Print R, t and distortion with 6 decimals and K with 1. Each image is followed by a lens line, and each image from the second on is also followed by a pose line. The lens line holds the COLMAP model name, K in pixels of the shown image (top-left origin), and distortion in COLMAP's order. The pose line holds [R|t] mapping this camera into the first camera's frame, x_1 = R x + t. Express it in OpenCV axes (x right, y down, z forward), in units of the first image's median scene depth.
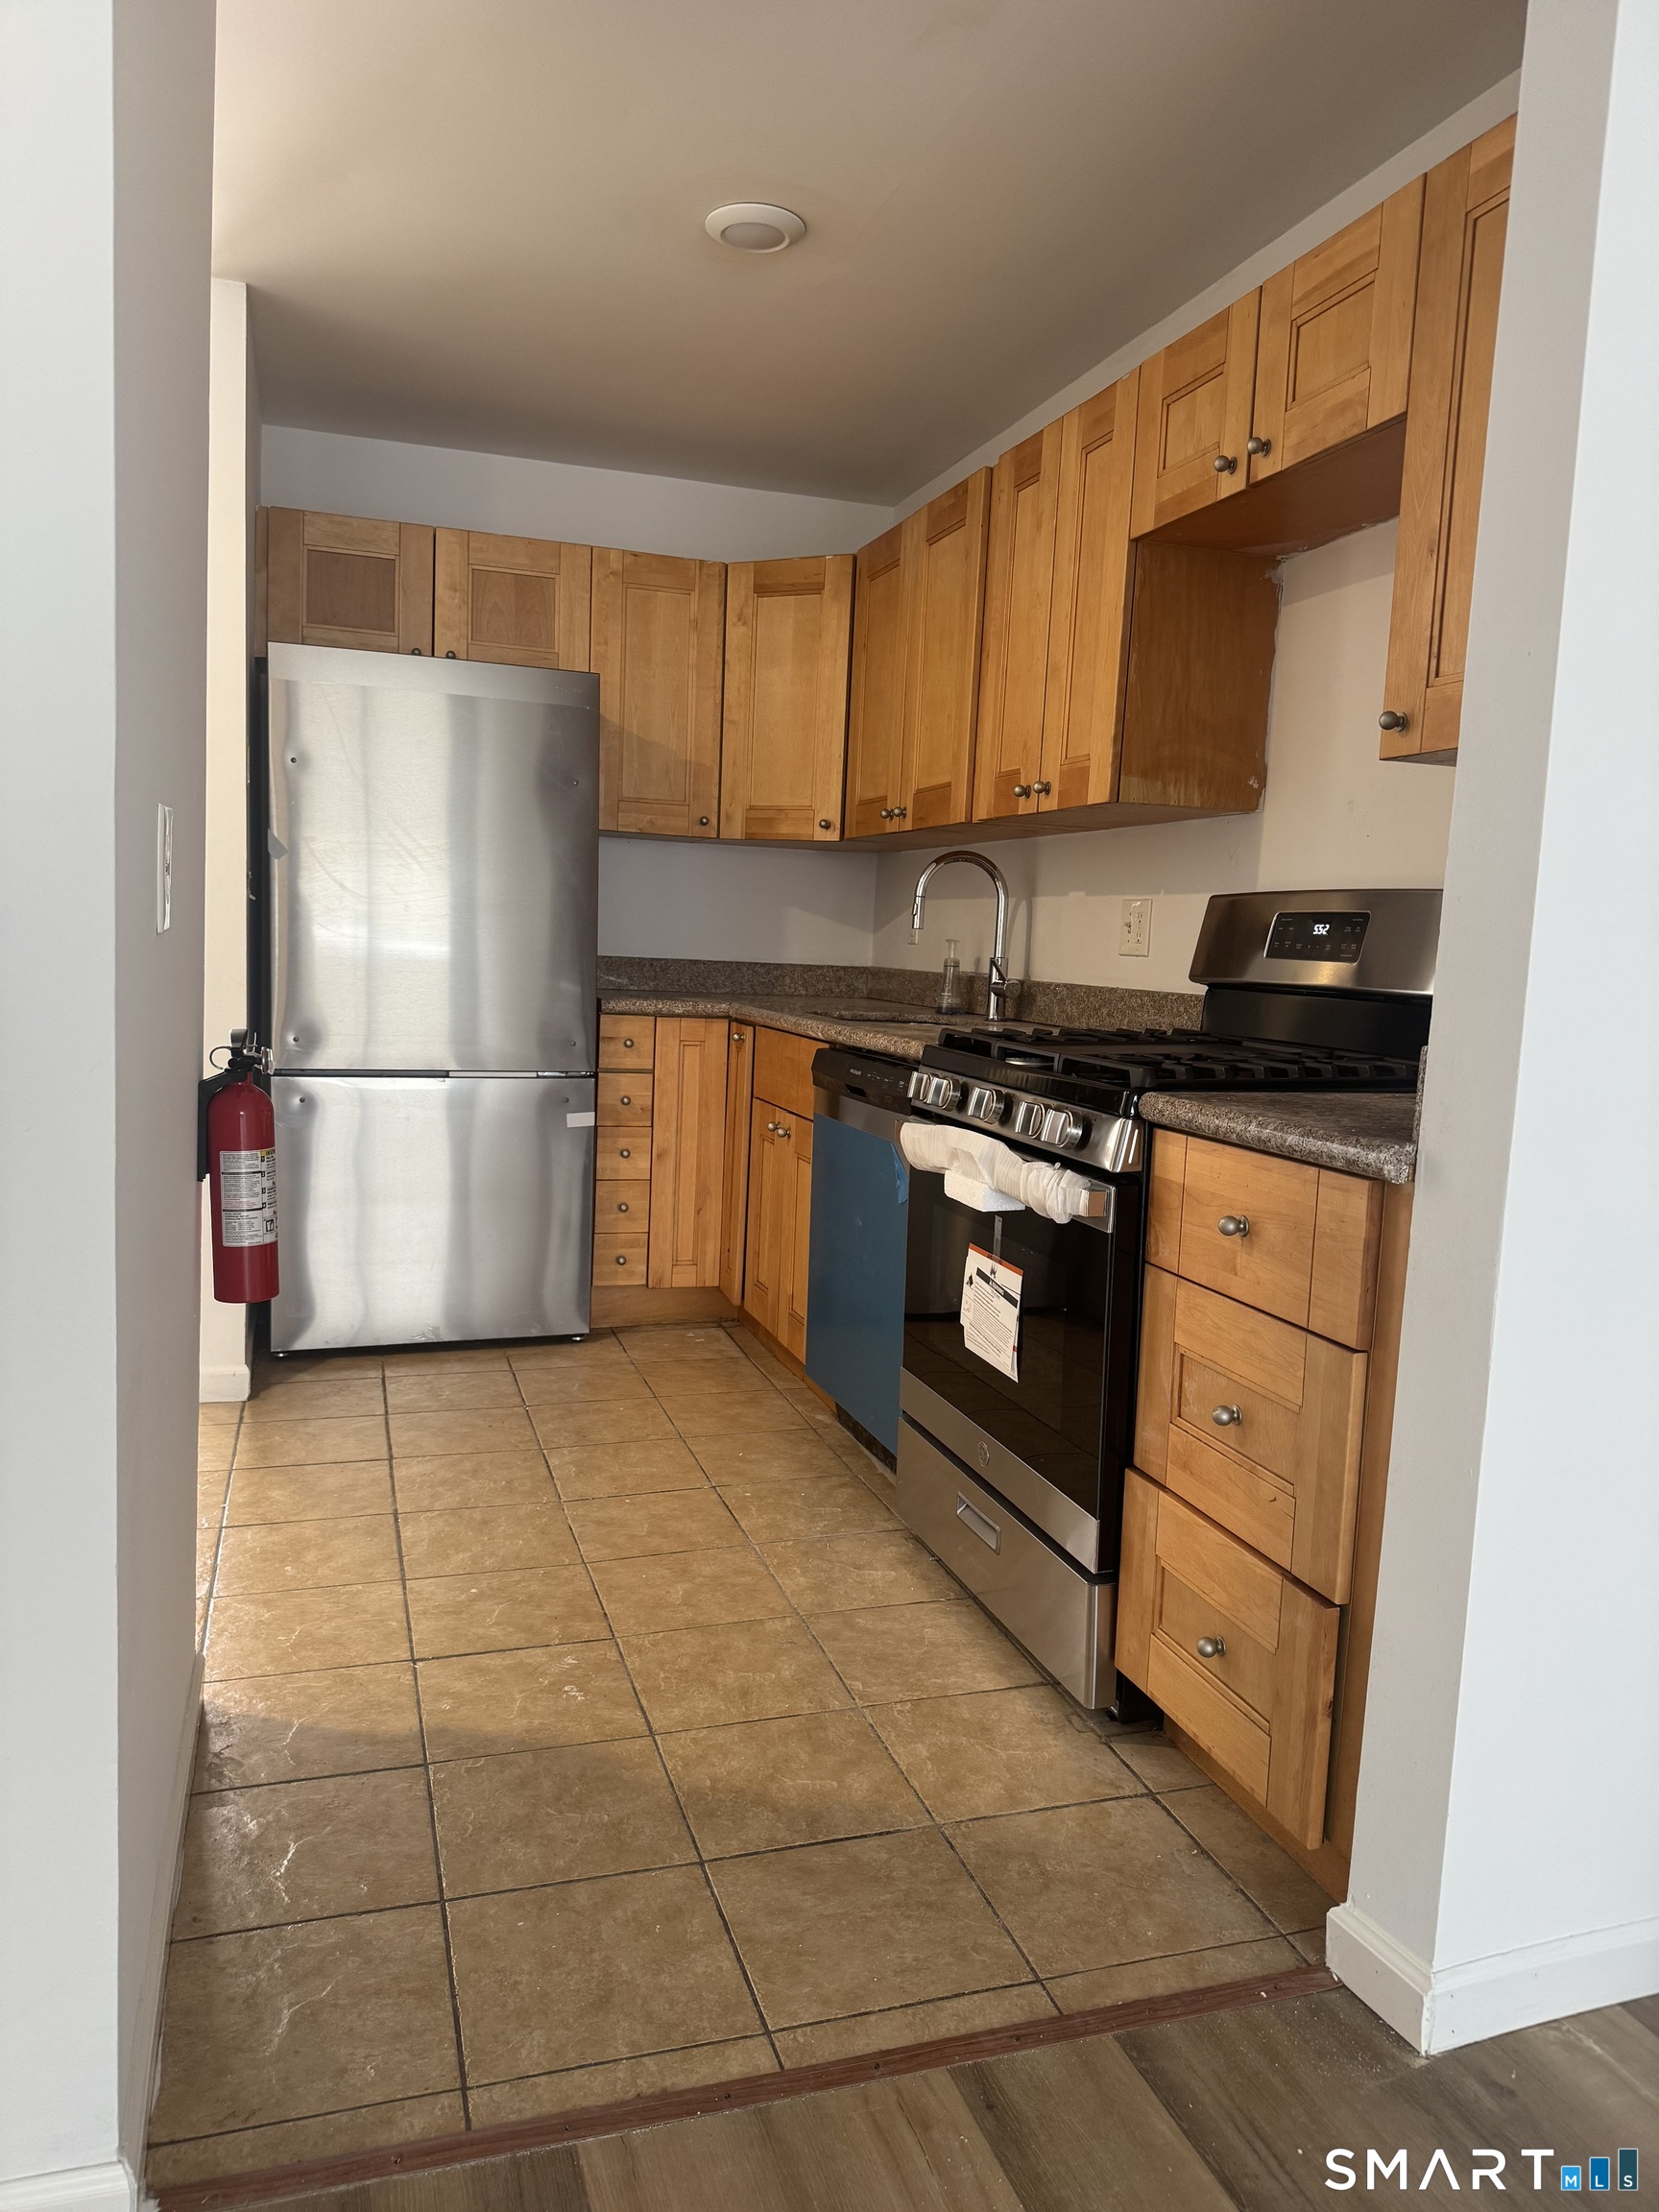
lens RADIAL K [[1549.0, 0, 825.4], [0, 1549.0, 1130.3], [0, 0, 1]] dist [0.105695, -0.159912]
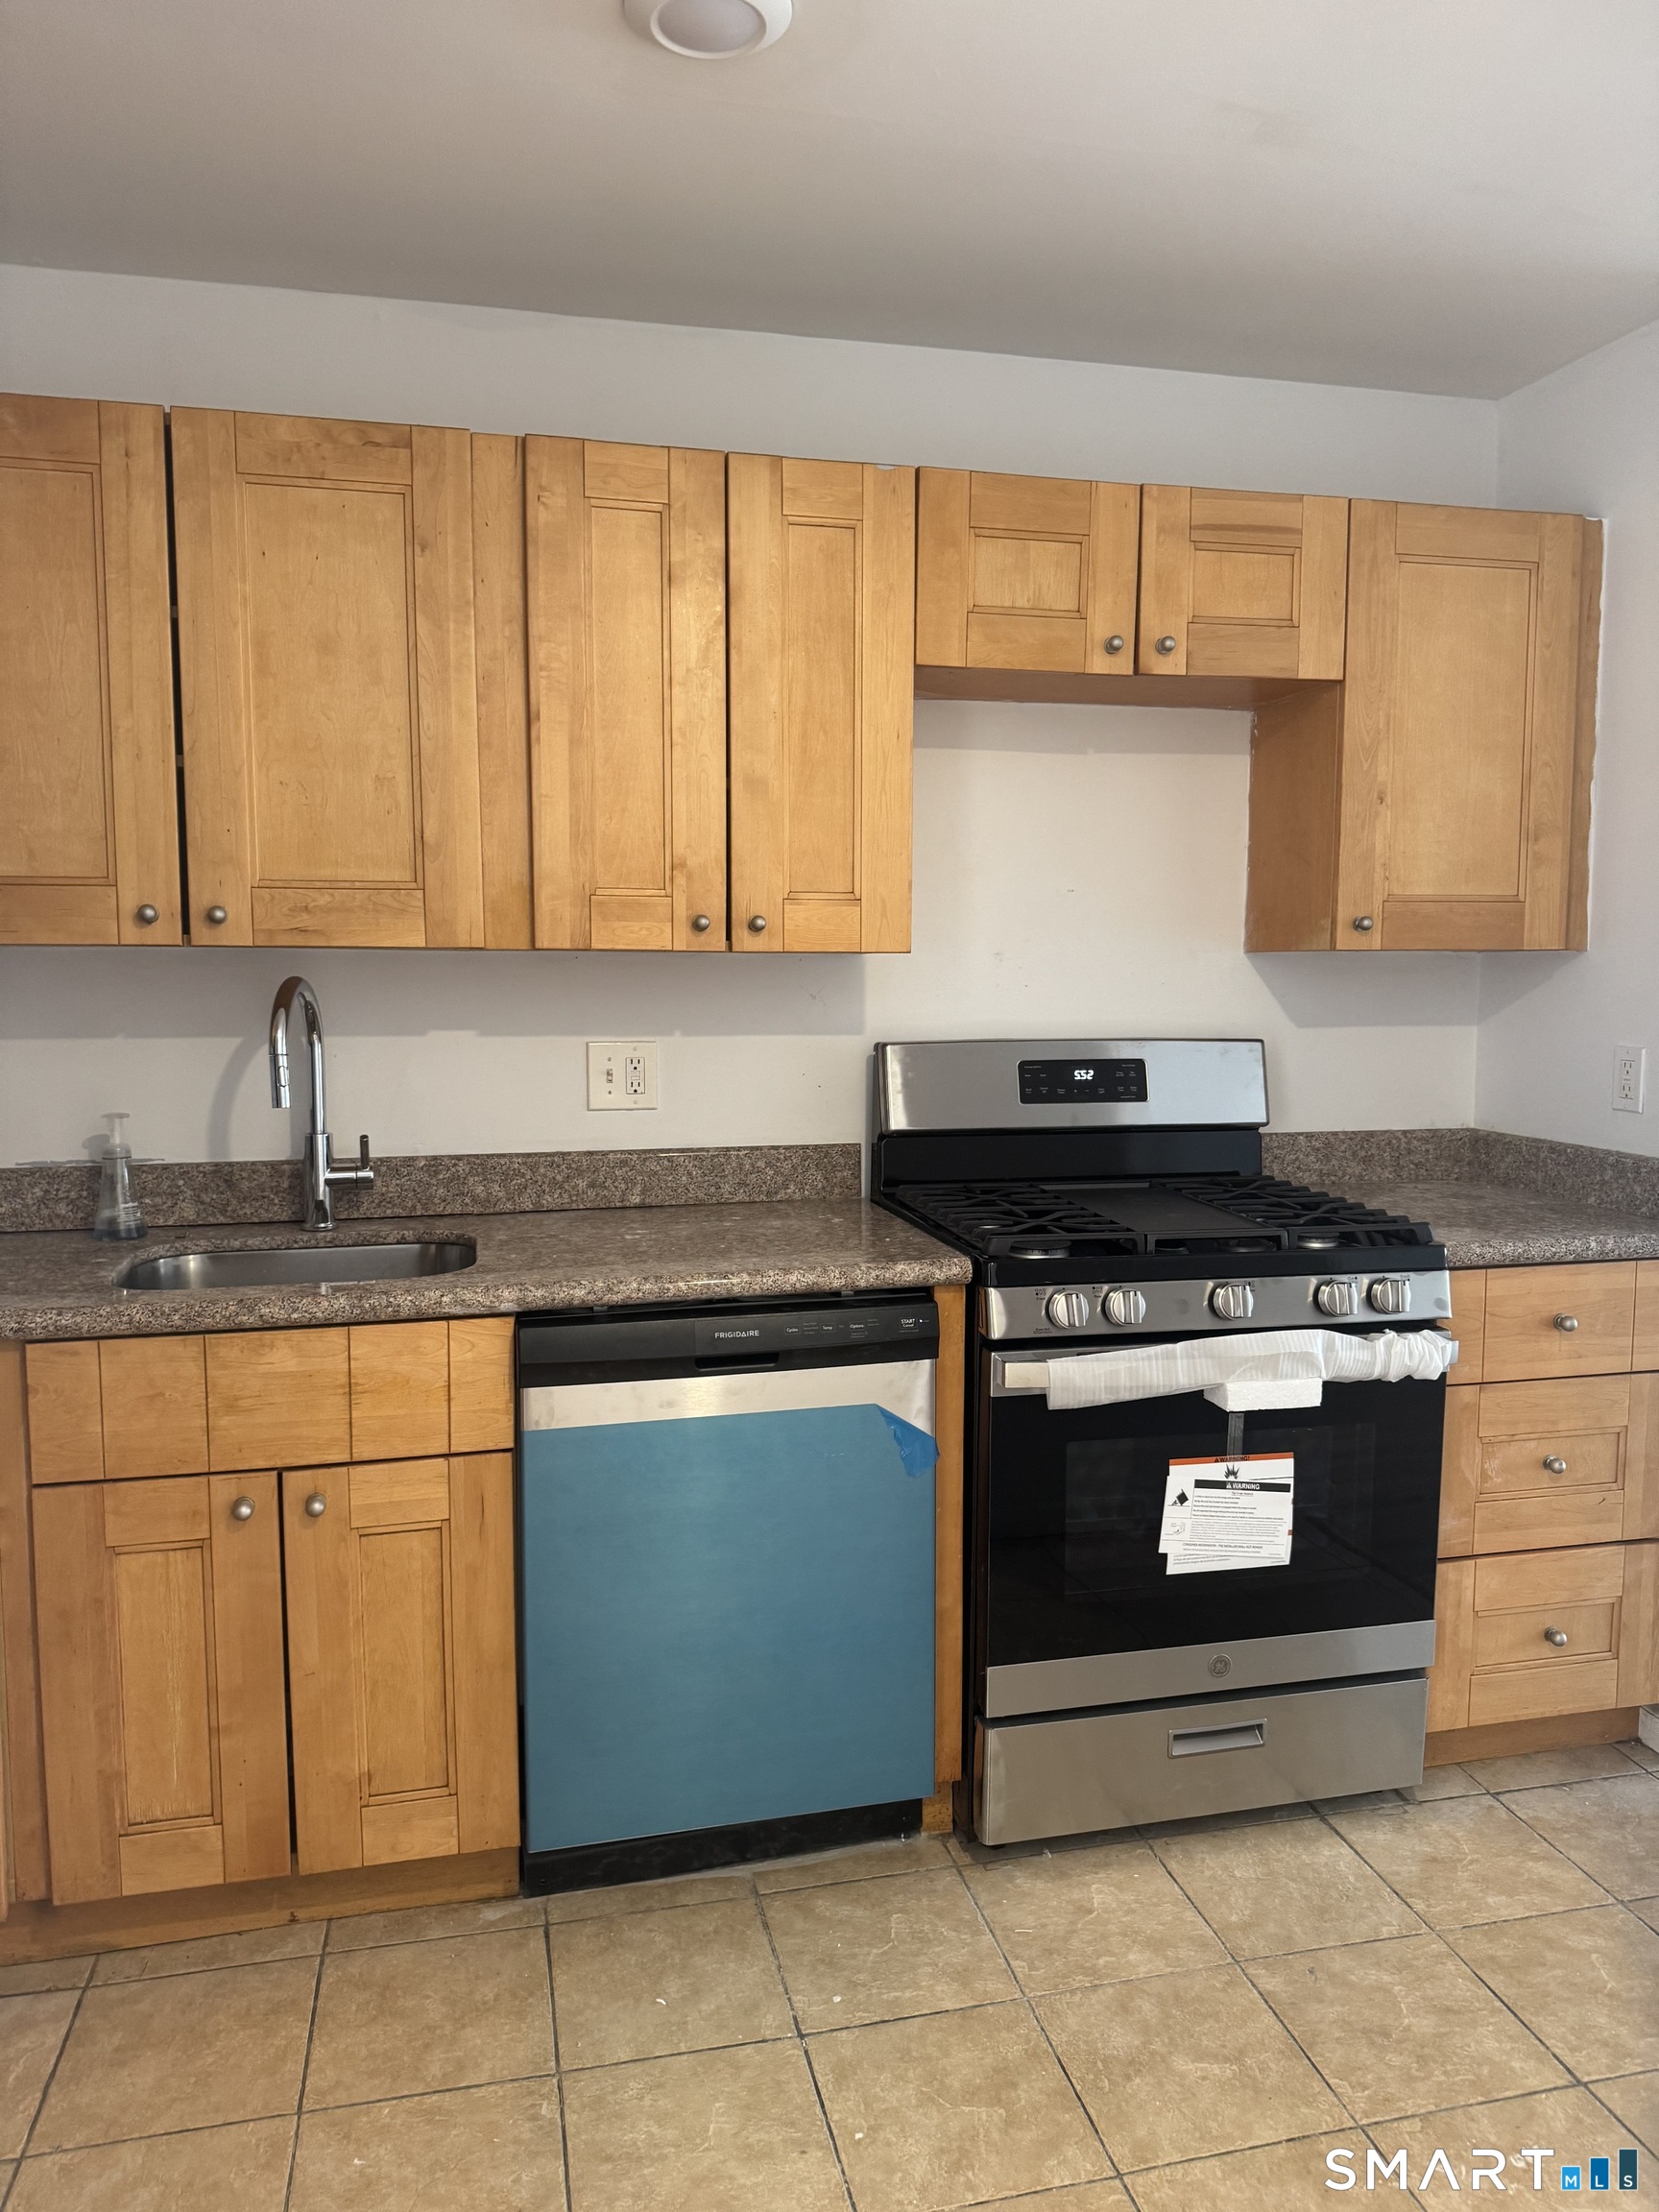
lens RADIAL K [[1565.4, 0, 875.6], [0, 1565.4, 1121.0], [0, 0, 1]] dist [0.062626, -0.077536]
pose [[0.058776, -0.144609, 0.987742, -0.678670], [0.121012, 0.983188, 0.136742, -0.228558], [-0.990909, 0.111492, 0.075287, 0.919641]]
